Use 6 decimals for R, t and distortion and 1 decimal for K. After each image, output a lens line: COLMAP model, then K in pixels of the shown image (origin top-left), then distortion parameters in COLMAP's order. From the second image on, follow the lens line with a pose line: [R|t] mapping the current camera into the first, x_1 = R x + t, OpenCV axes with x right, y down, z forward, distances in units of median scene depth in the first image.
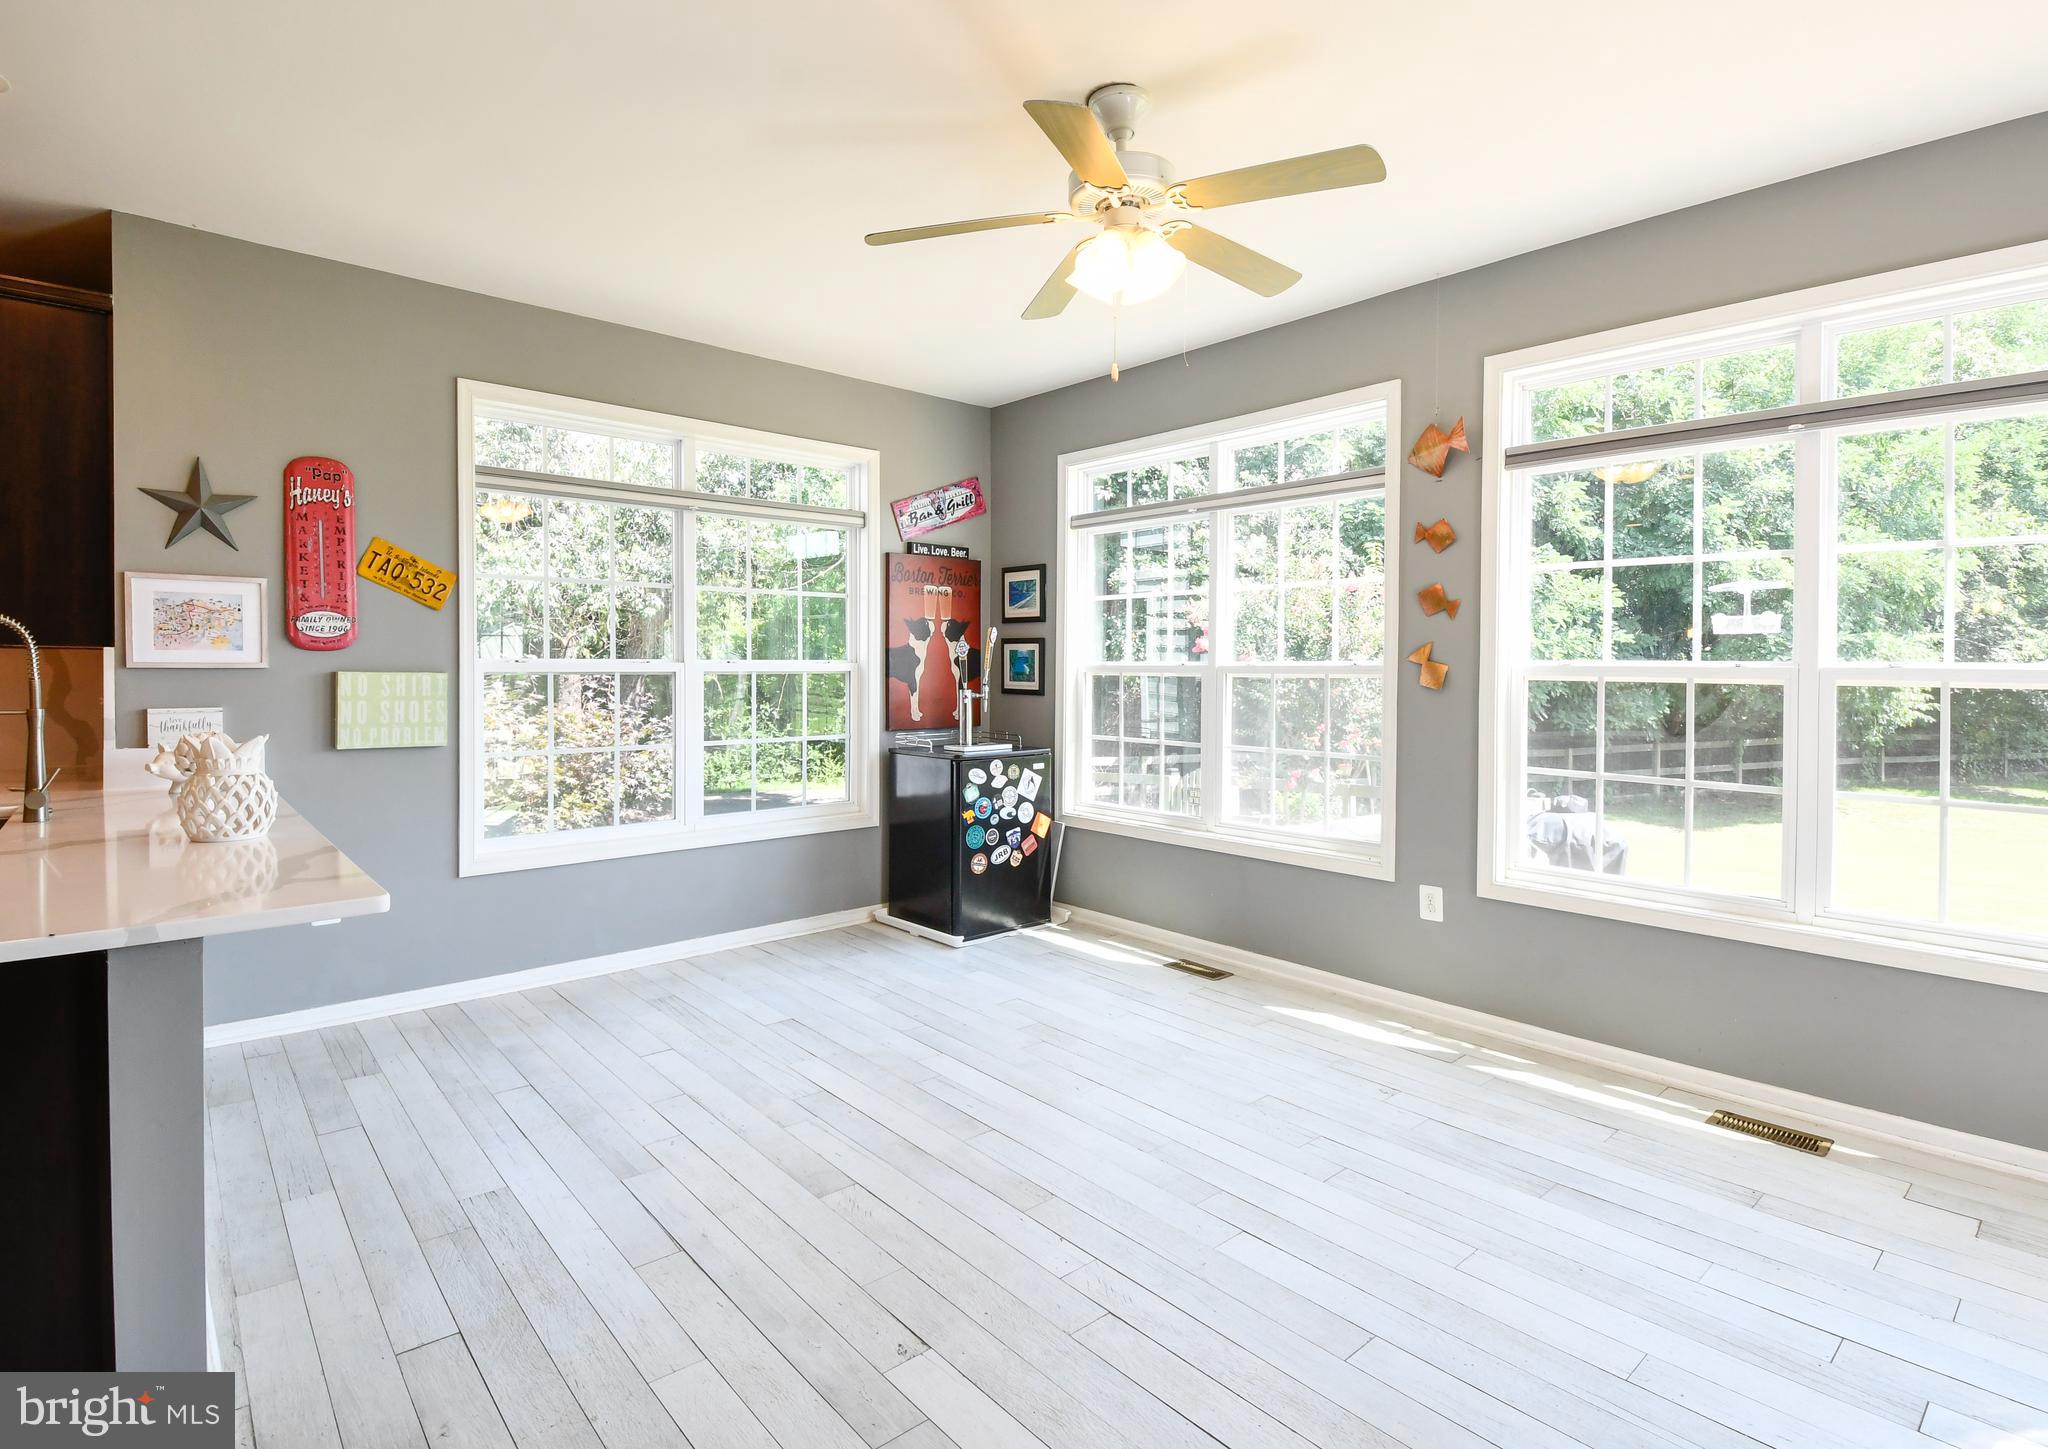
lens RADIAL K [[1002.3, 0, 1076.6], [0, 1002.3, 688.8], [0, 0, 1]] dist [0.000358, -0.008622]
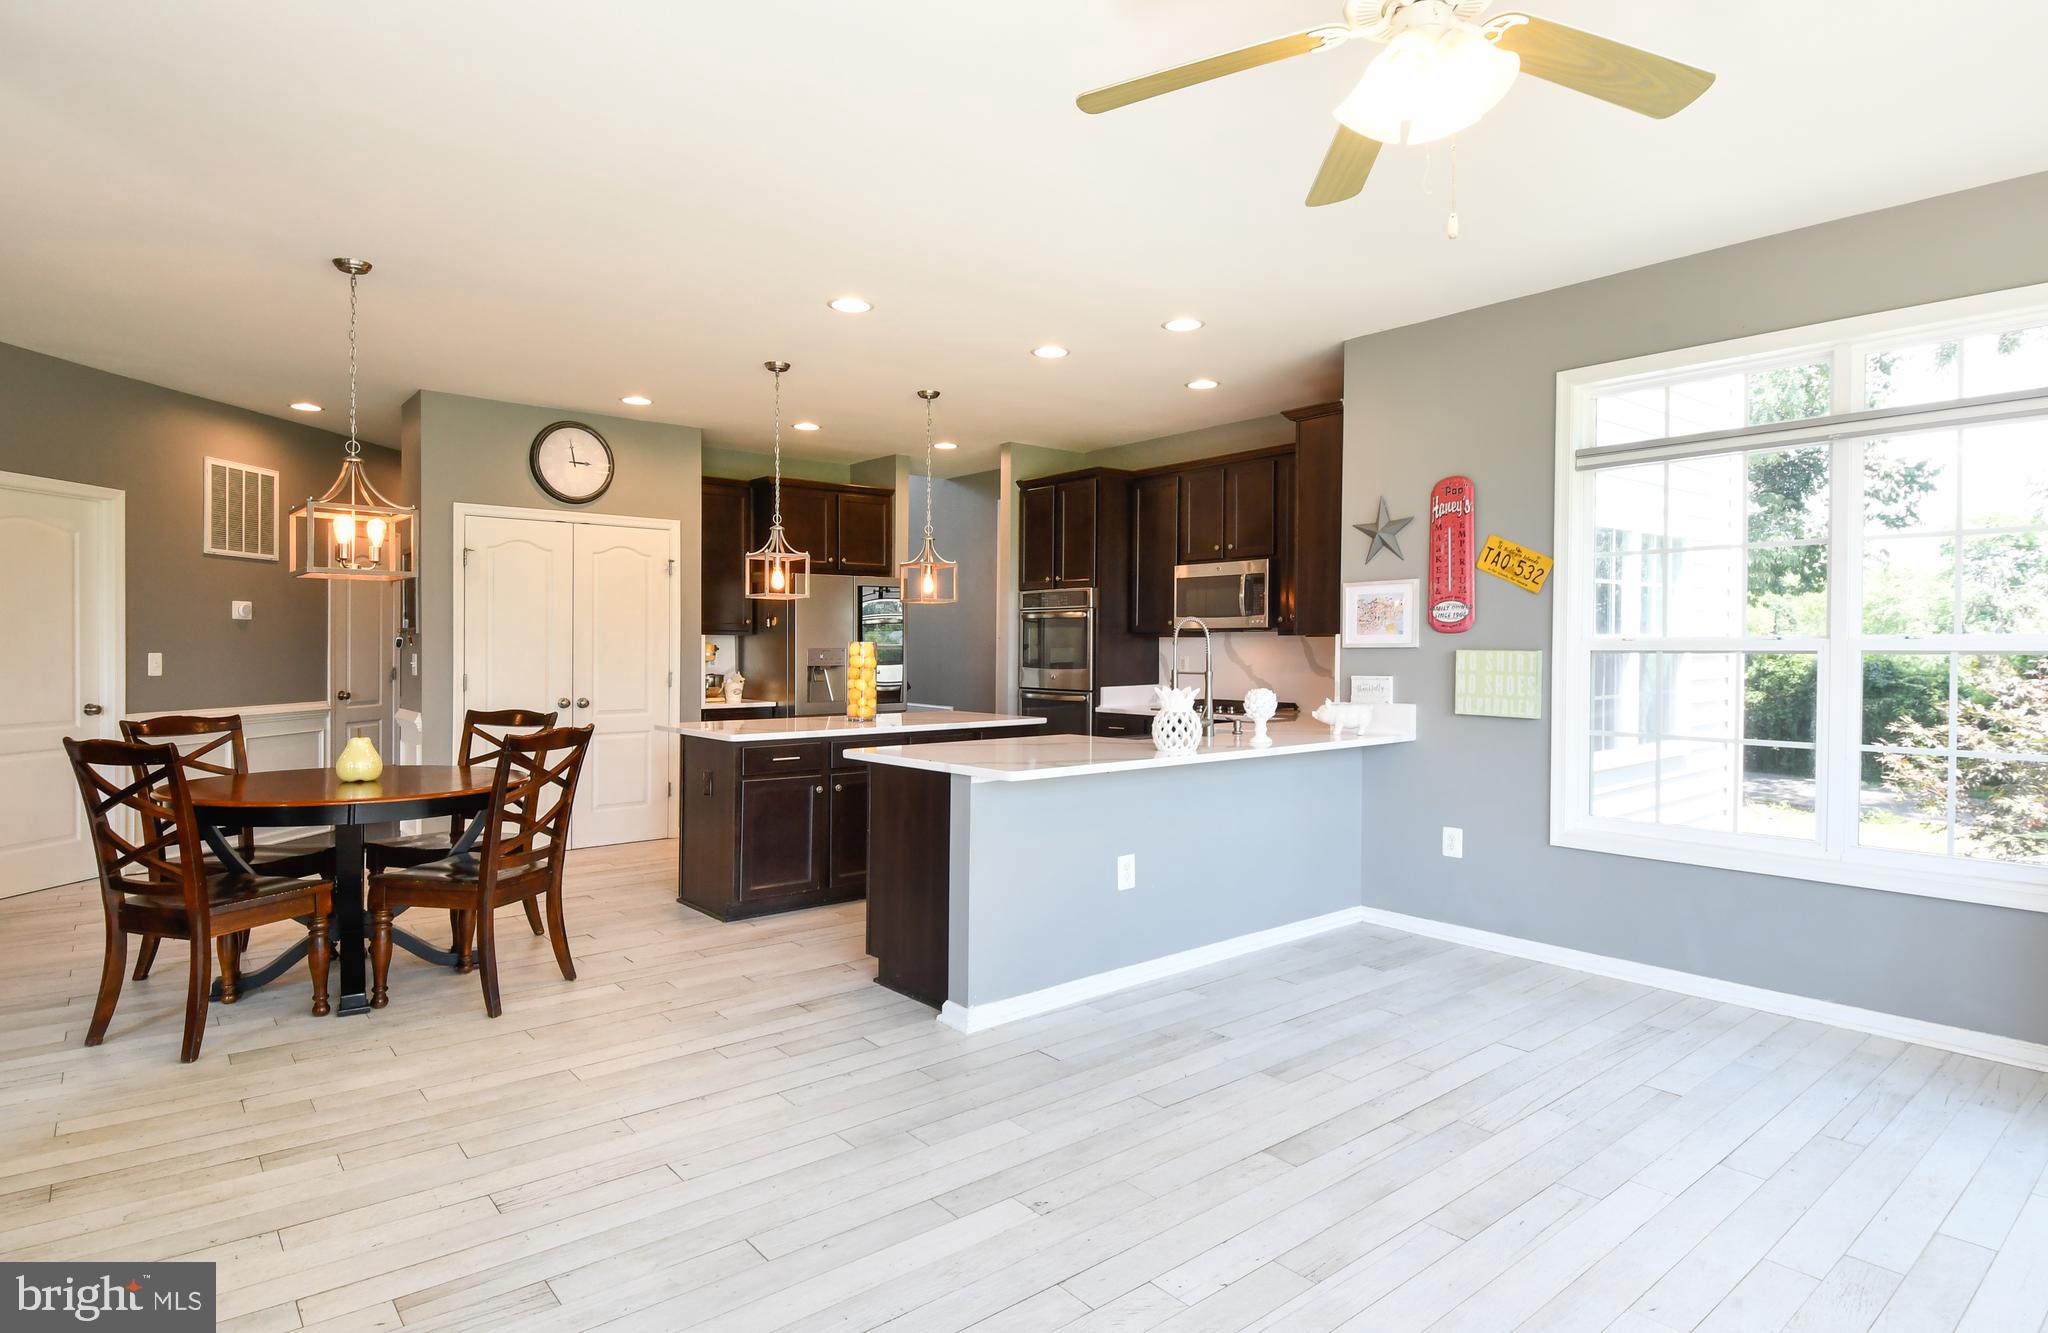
lens RADIAL K [[1075.9, 0, 1020.7], [0, 1075.9, 638.5], [0, 0, 1]] dist [0.016230, 0.000086]
pose [[-0.059350, -0.018734, -0.998061, 0.646222], [-0.018769, 0.999668, -0.017648, 0.001962], [0.998061, 0.017685, -0.059682, 0.590566]]
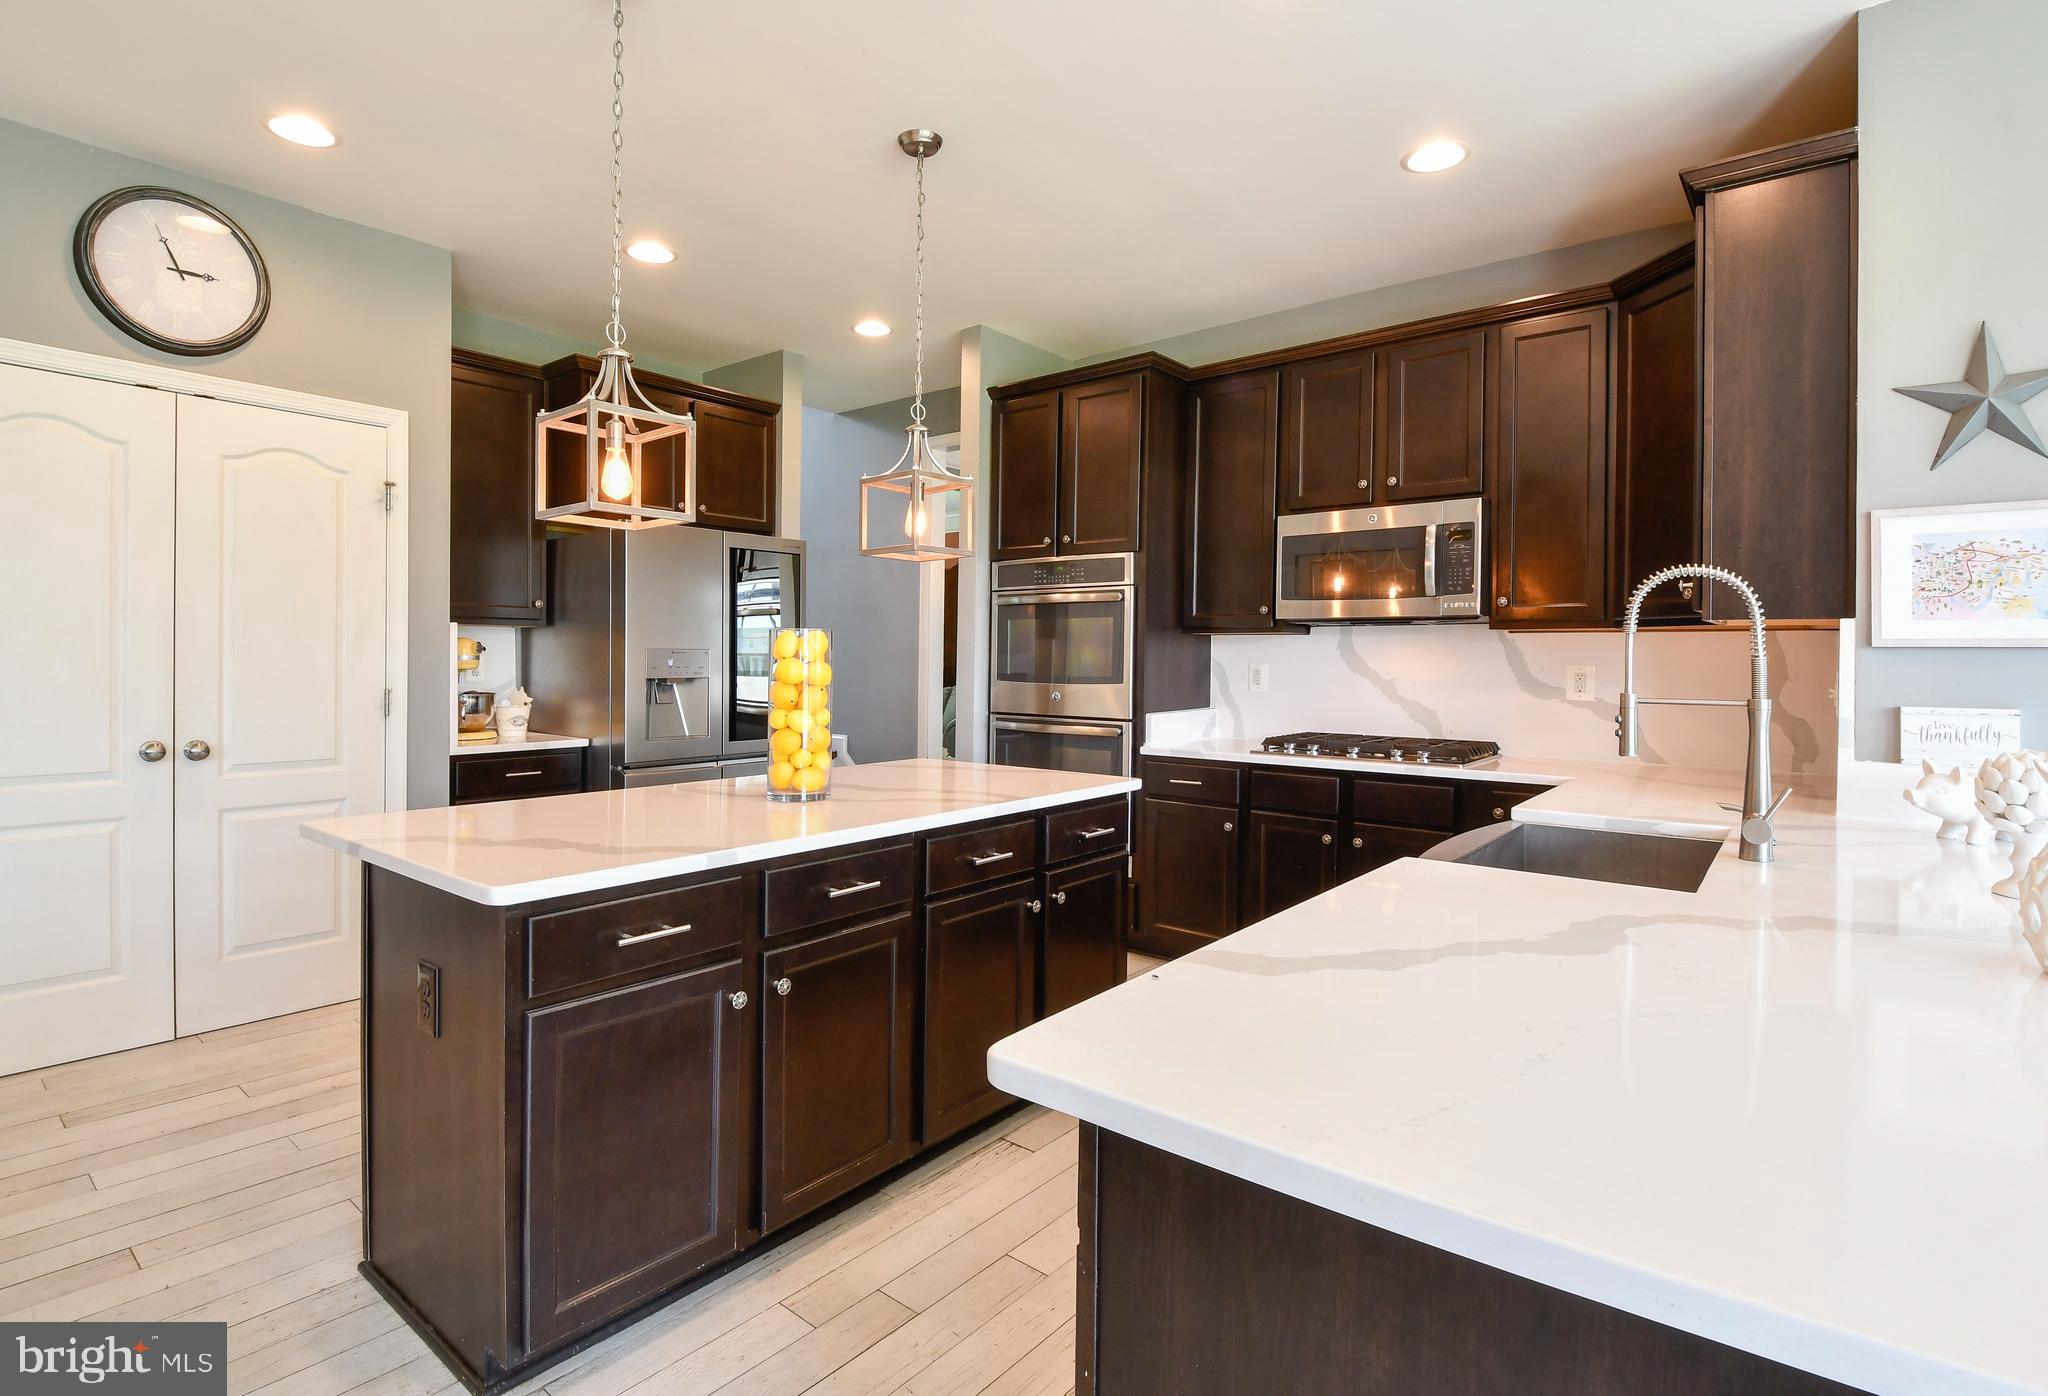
lens RADIAL K [[1007.5, 0, 985.0], [0, 1007.5, 665.3], [0, 0, 1]] dist [-0.002023, -0.001254]
pose [[0.113199, -0.003152, -0.993567, -0.305201], [-0.022811, 0.999723, -0.005770, 0.009848], [0.993310, 0.023317, 0.113095, 0.283509]]
